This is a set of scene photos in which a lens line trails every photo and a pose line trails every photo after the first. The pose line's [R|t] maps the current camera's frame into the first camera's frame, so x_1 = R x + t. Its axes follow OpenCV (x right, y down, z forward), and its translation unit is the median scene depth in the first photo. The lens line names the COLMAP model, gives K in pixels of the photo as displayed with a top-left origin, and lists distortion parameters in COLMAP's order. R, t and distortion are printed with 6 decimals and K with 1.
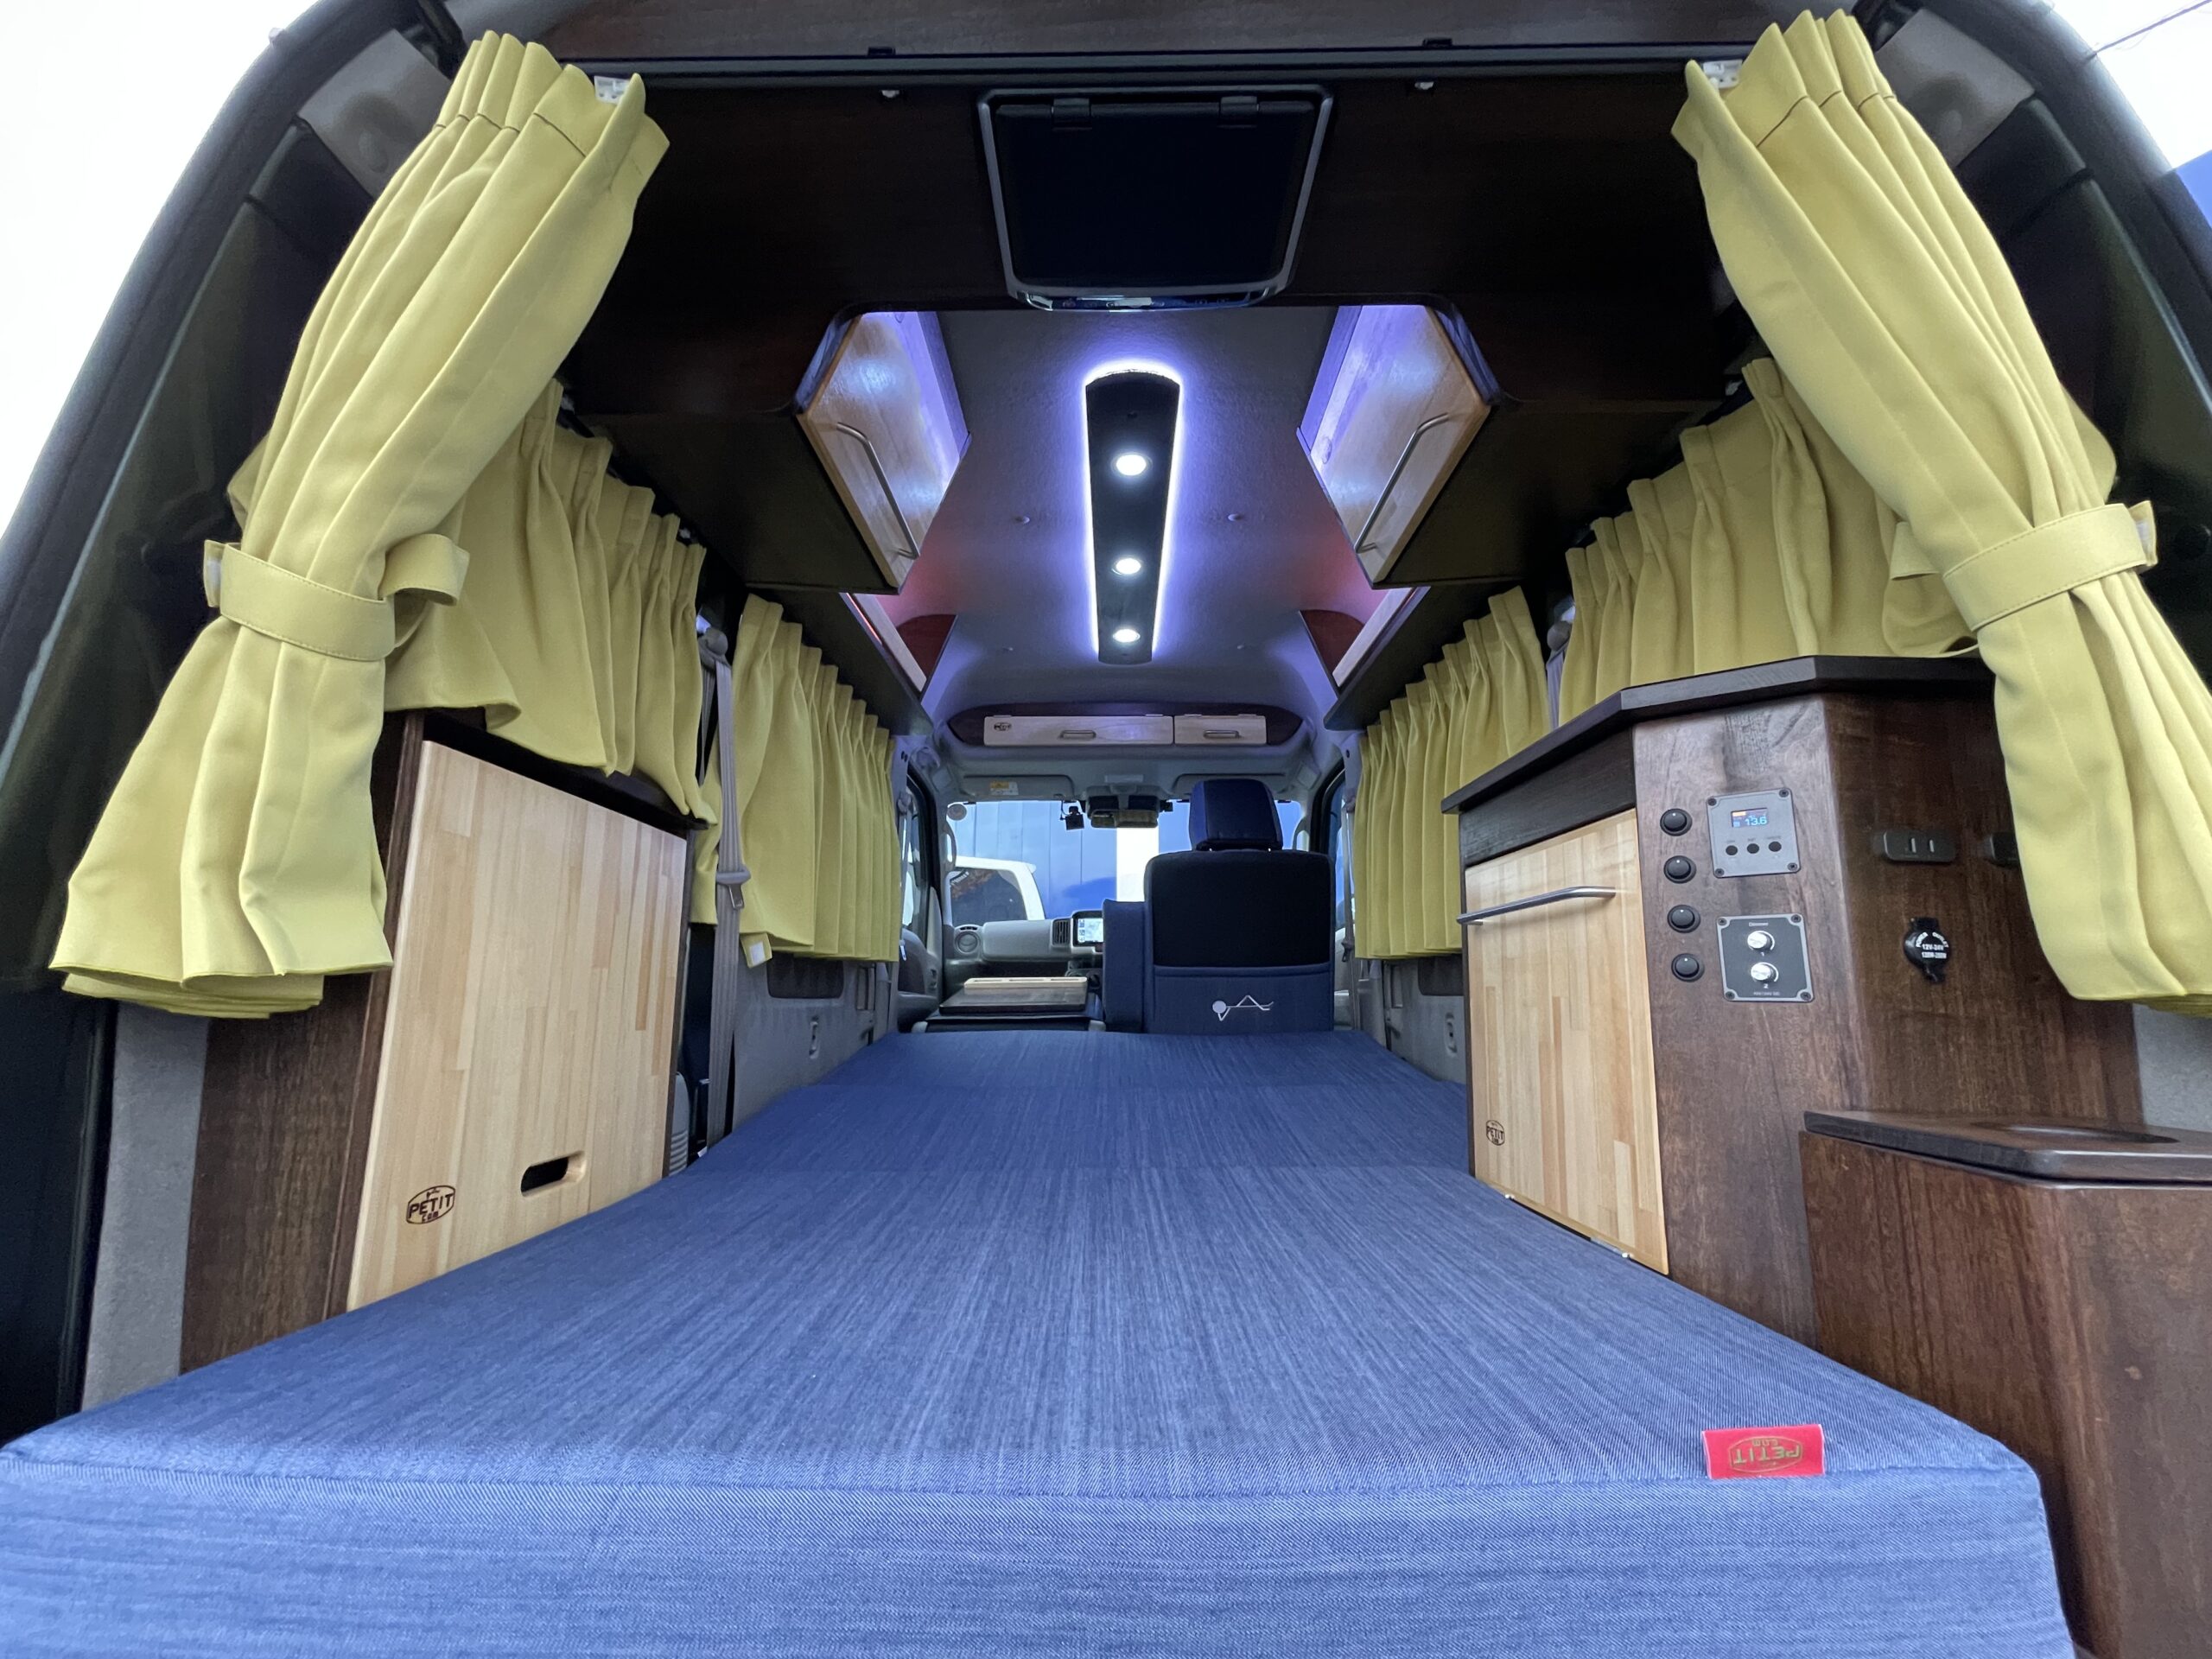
lens RADIAL K [[882.5, 0, 1106.0], [0, 882.5, 829.5], [0, 0, 1]] dist [0.000812, 0.000088]
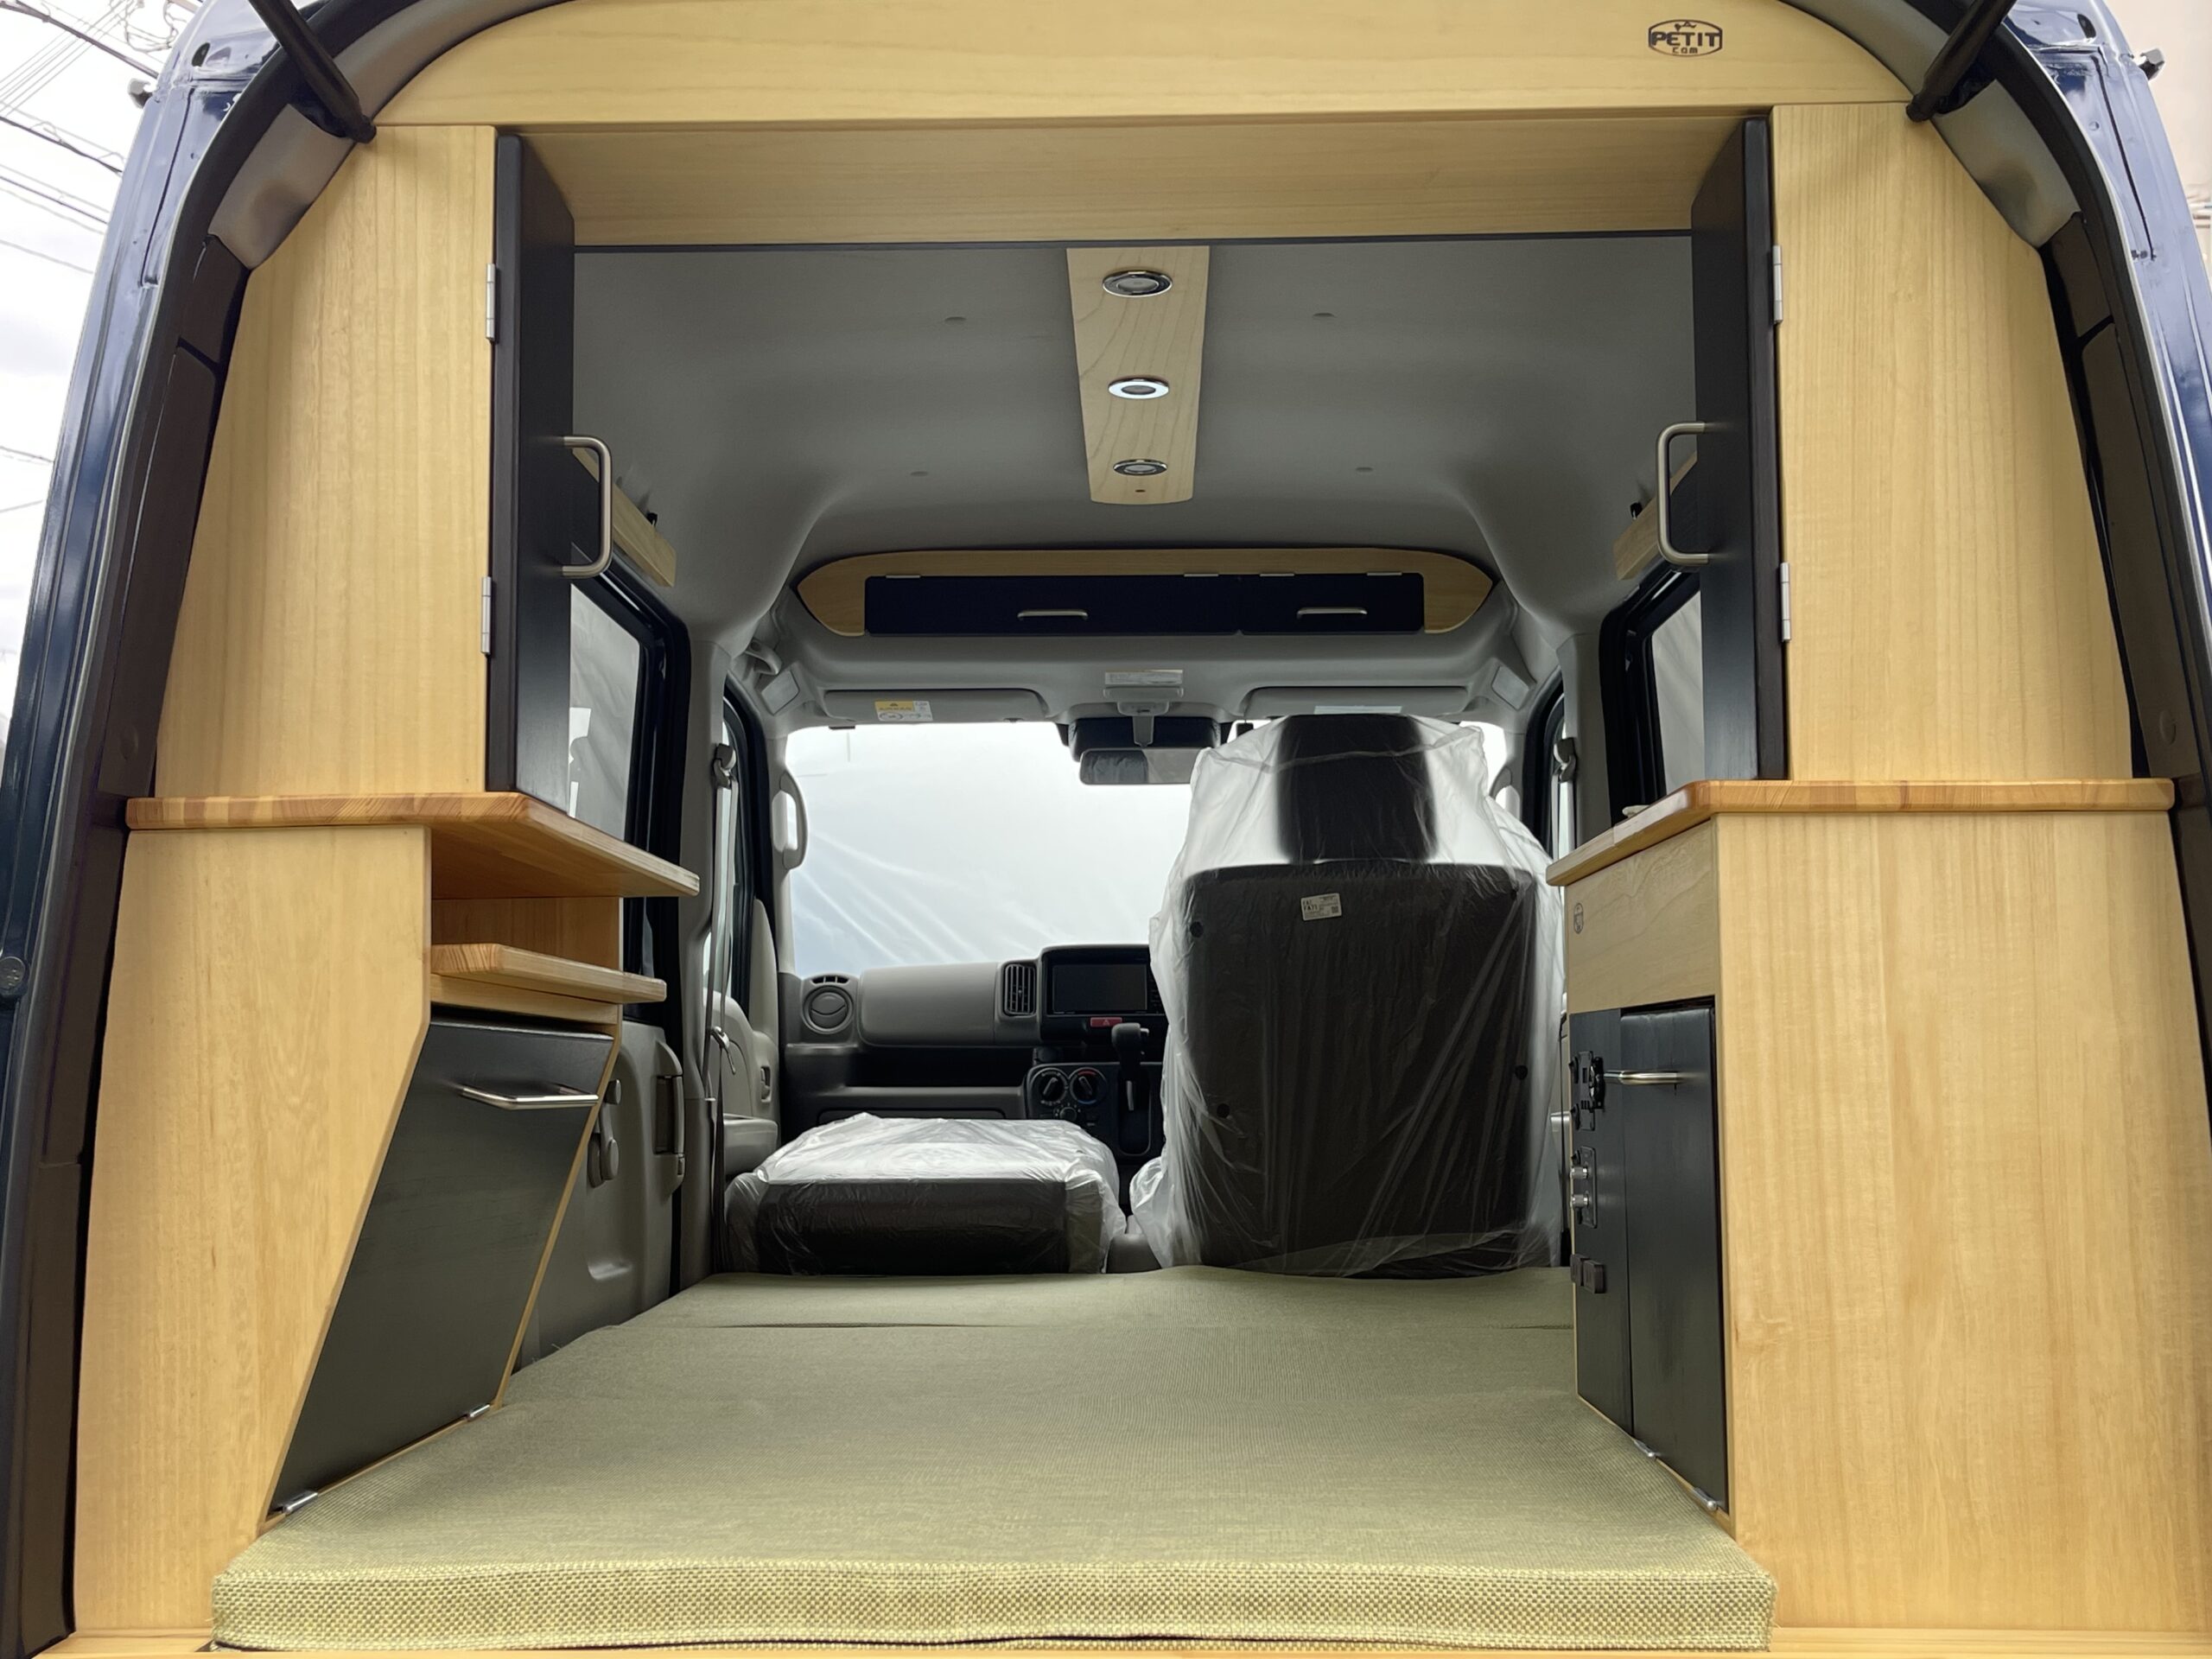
lens RADIAL K [[2395.2, 0, 1106.0], [0, 2395.2, 829.5], [0, 0, 1]] dist [0.097590, 0.014463]
pose [[0.999958, -0.002479, -0.008808, 0.012220], [0.003174, 0.996807, 0.079790, -0.100373], [0.008582, -0.079814, 0.996773, -0.412225]]
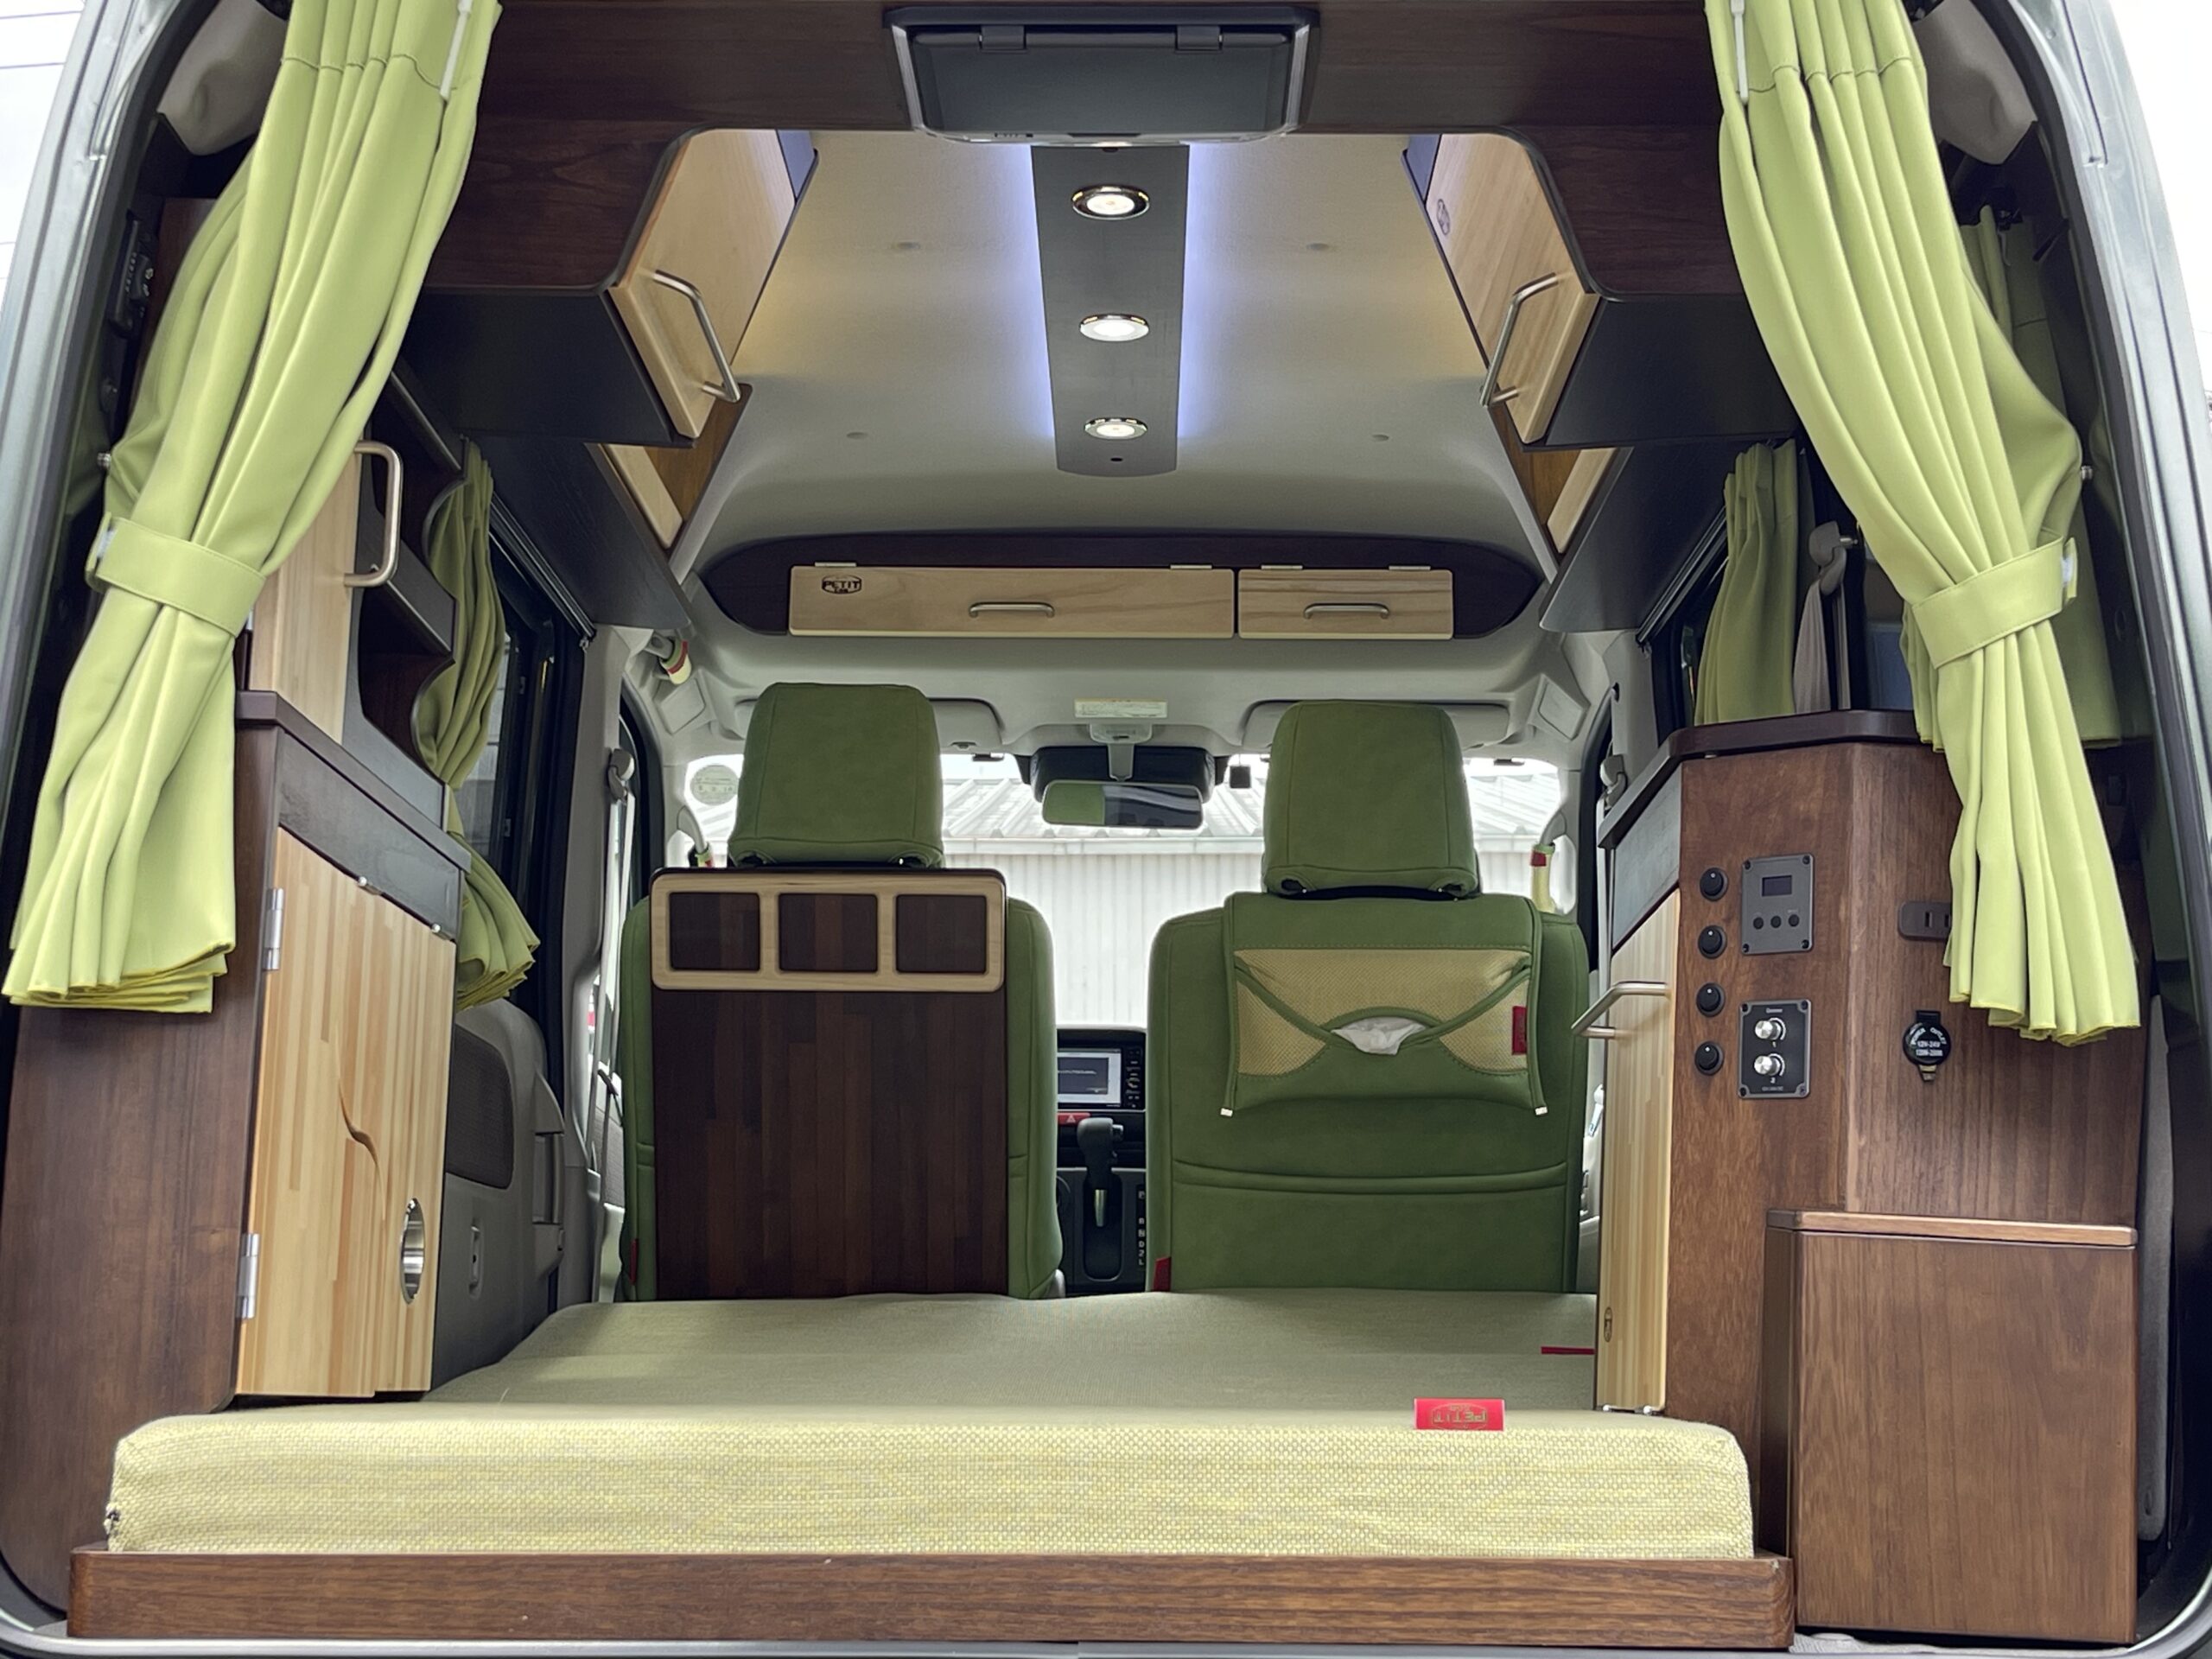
lens RADIAL K [[3276.8, 0, 1106.0], [0, 3276.8, 829.5], [0, 0, 1]] dist [-0.006429, -0.082085]
pose [[0.999939, 0.009853, -0.004996, 0.024717], [-0.009754, 0.999765, 0.019352, -0.035748], [0.005186, -0.019302, 0.999800, -0.617725]]
